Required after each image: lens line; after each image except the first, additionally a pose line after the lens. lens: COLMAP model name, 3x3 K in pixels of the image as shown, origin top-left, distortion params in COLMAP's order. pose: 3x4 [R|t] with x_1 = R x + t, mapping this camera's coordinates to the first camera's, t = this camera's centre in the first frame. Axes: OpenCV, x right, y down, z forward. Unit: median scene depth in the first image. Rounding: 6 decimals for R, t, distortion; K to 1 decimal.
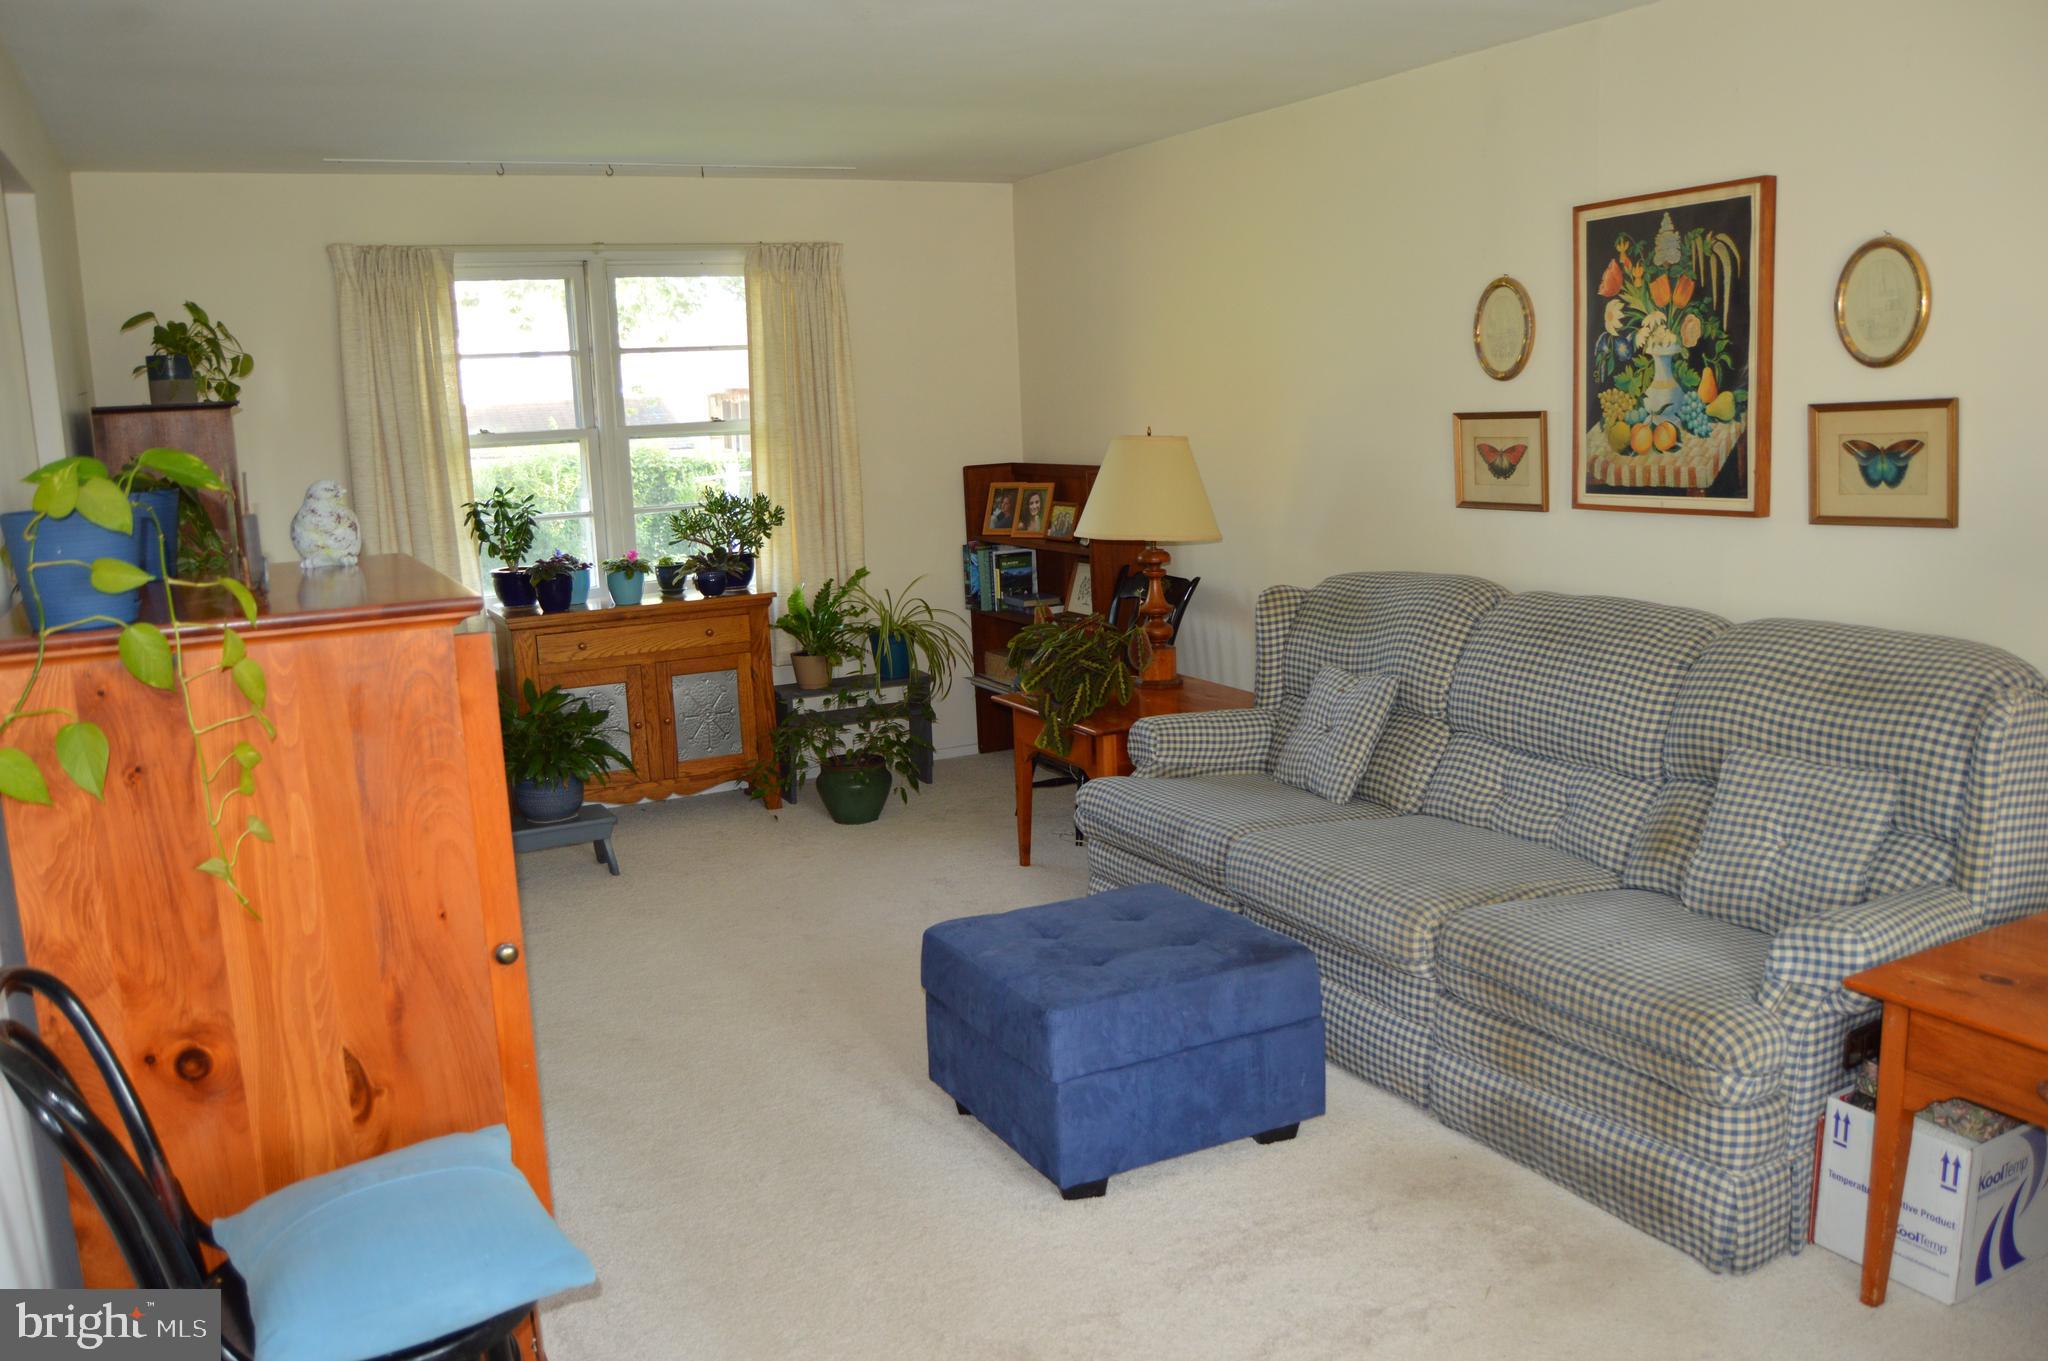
lens RADIAL K [[1634.7, 0, 1026.5], [0, 1634.7, 680.4], [0, 0, 1]] dist [-0.047326, 0.010798]
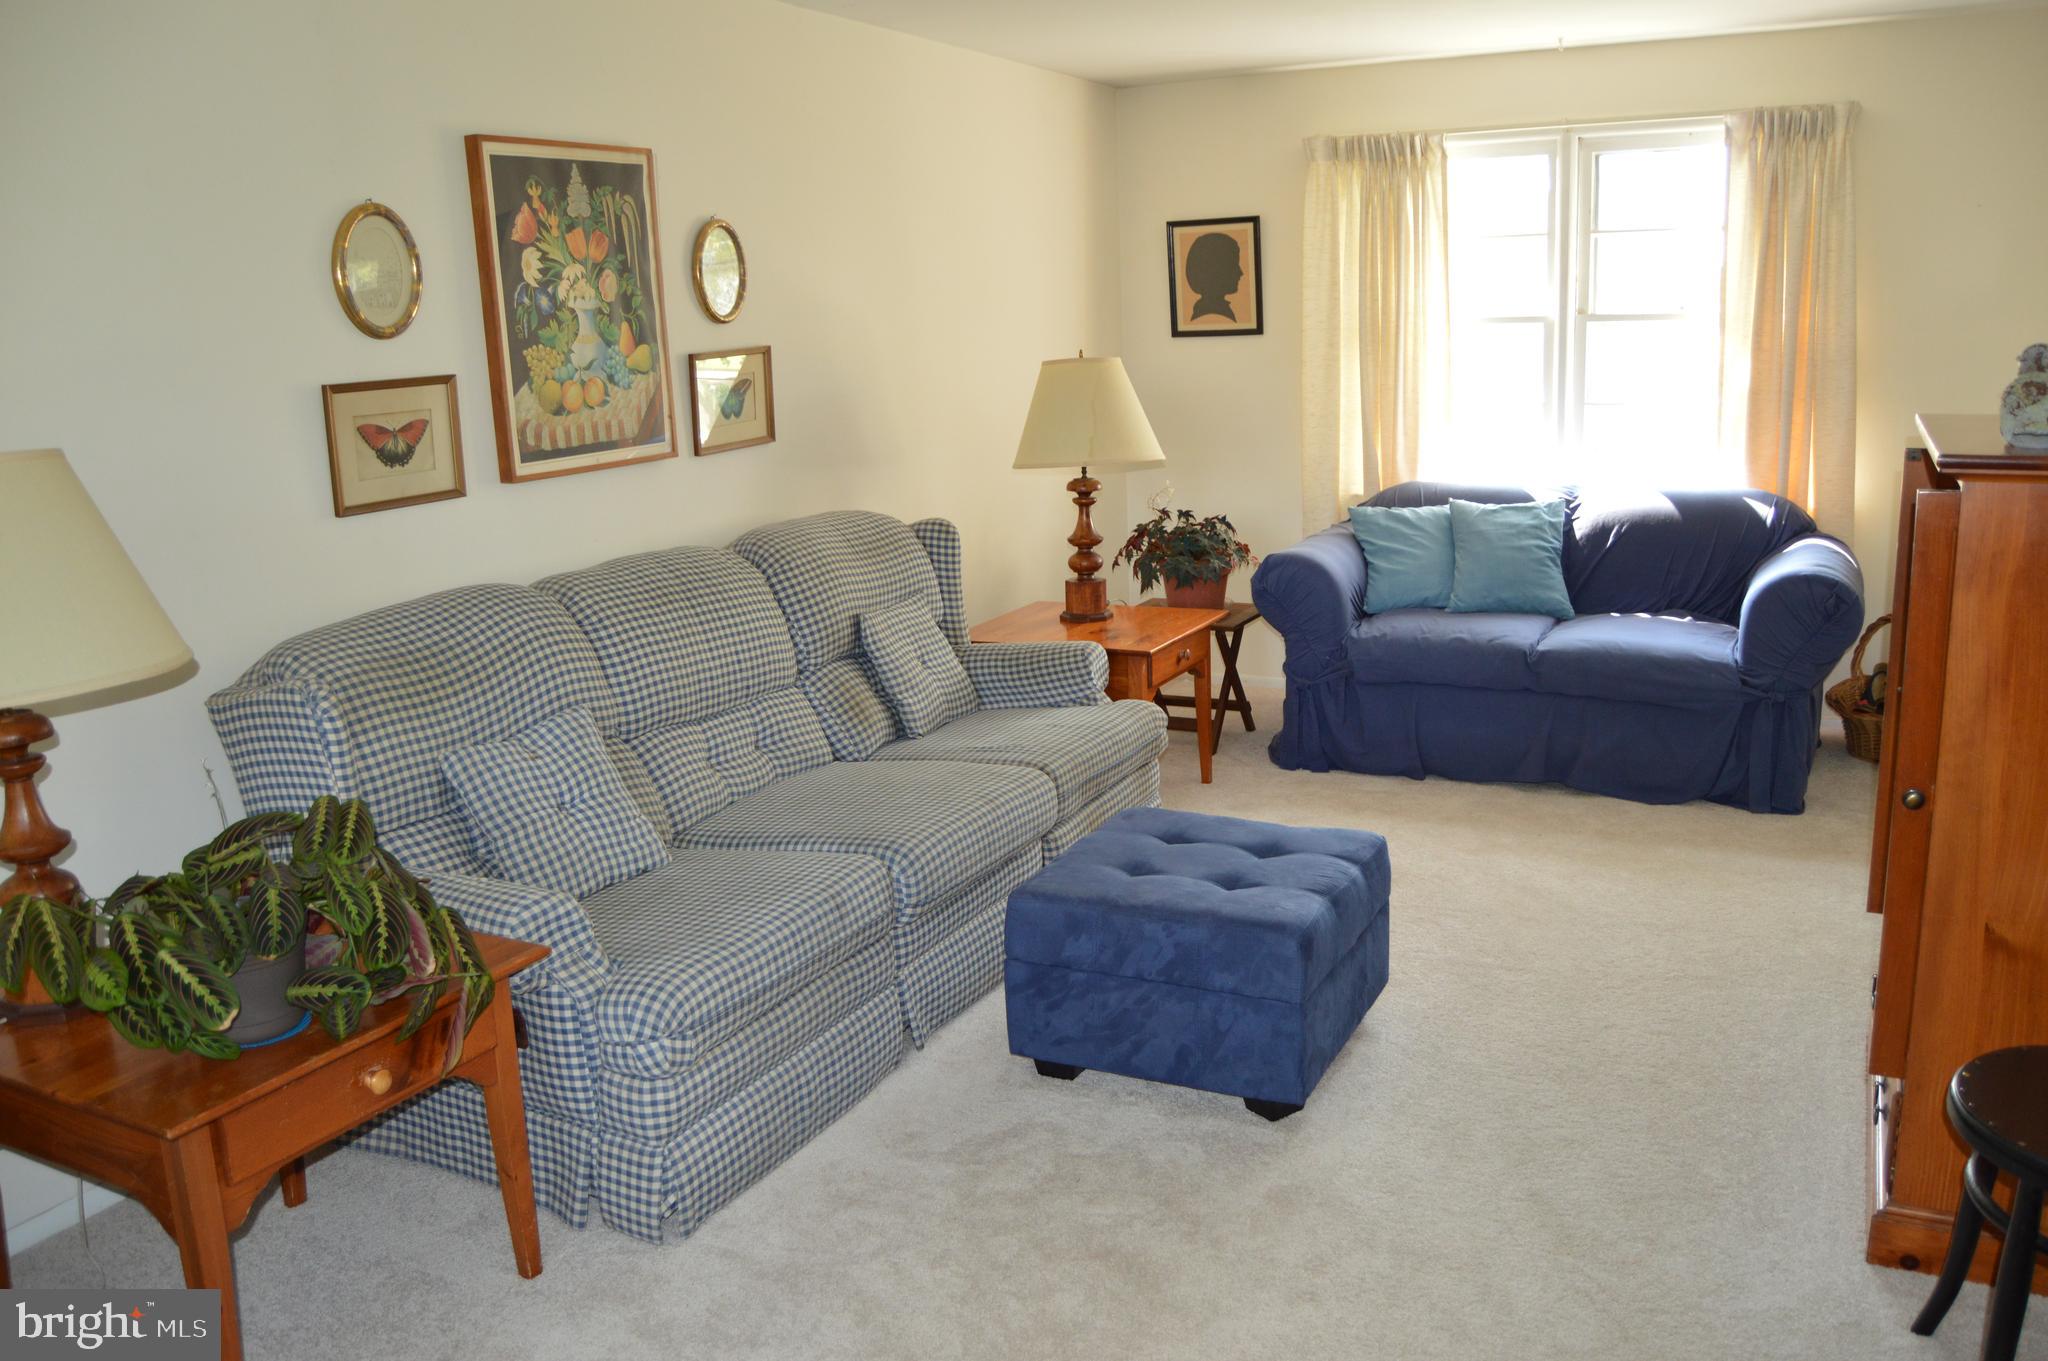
lens RADIAL K [[1634.7, 0, 1023.4], [0, 1634.7, 668.3], [0, 0, 1]] dist [-0.047326, 0.010798]
pose [[-0.573430, -0.117313, 0.810812, -0.572730], [0.196901, 0.940950, 0.275396, -0.209959], [-0.795241, 0.317570, -0.516470, 1.335769]]
